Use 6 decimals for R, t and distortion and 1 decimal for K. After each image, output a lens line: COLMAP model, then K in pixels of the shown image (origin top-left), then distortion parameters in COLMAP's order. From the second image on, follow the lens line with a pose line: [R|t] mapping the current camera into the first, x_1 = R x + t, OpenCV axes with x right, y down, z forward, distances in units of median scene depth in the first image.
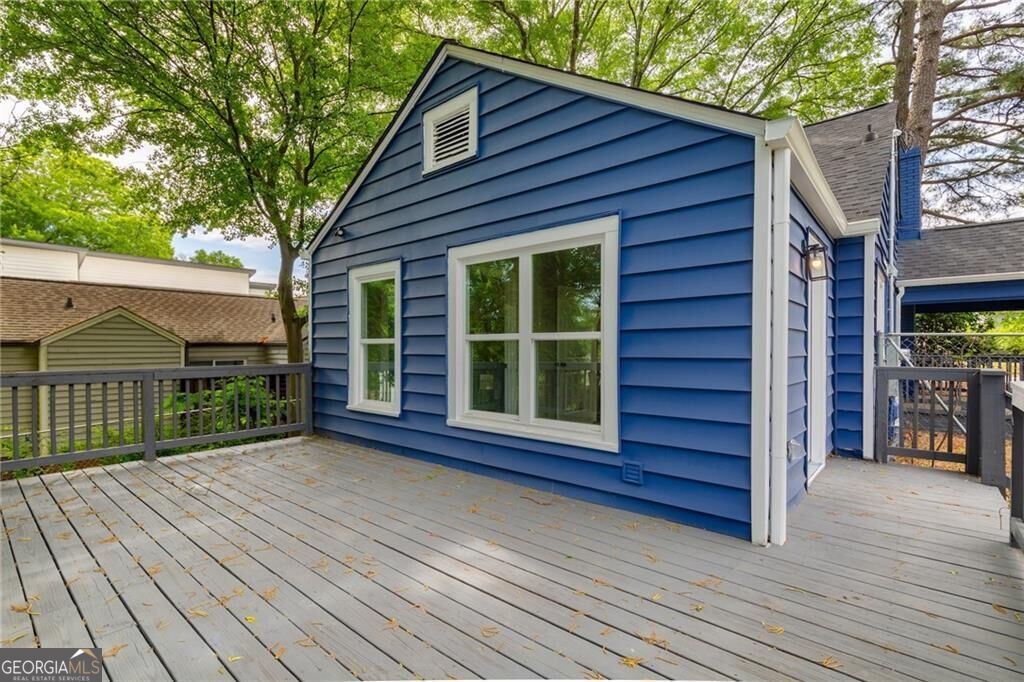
lens RADIAL K [[469.1, 0, 506.4], [0, 469.1, 347.4], [0, 0, 1]] dist [-0.001466, 0.001002]
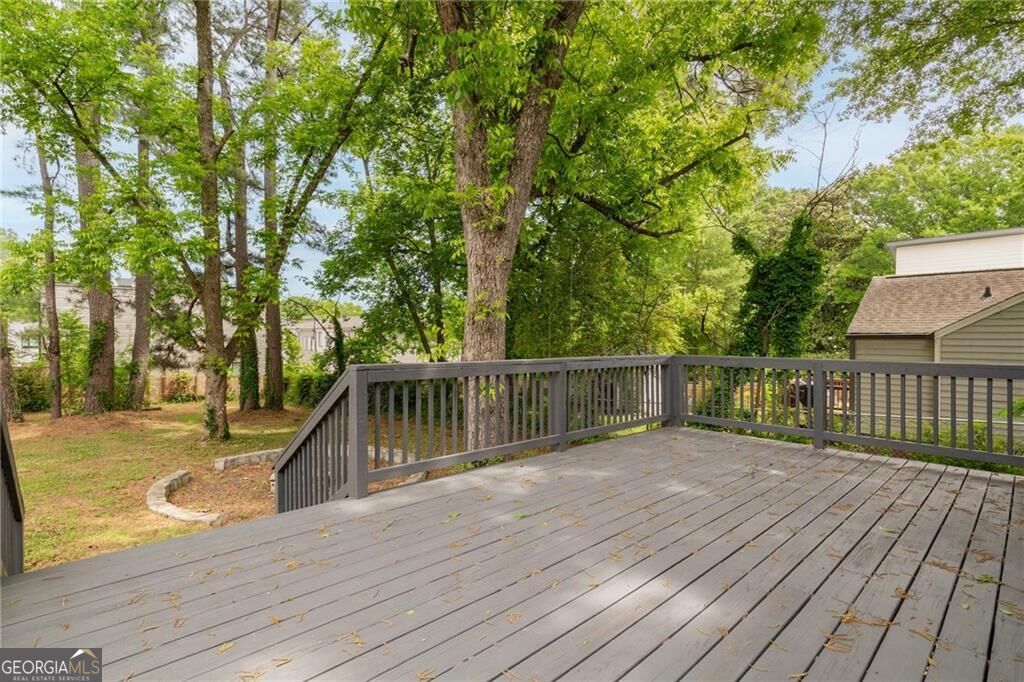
lens RADIAL K [[488.6, 0, 508.9], [0, 488.6, 341.0], [0, 0, 1]] dist [0.002833, 0.000065]
pose [[-0.116995, 0.004591, -0.993122, 0.188310], [0.002193, 0.999988, 0.004365, -0.004139], [0.993130, -0.001667, -0.117003, 0.191410]]
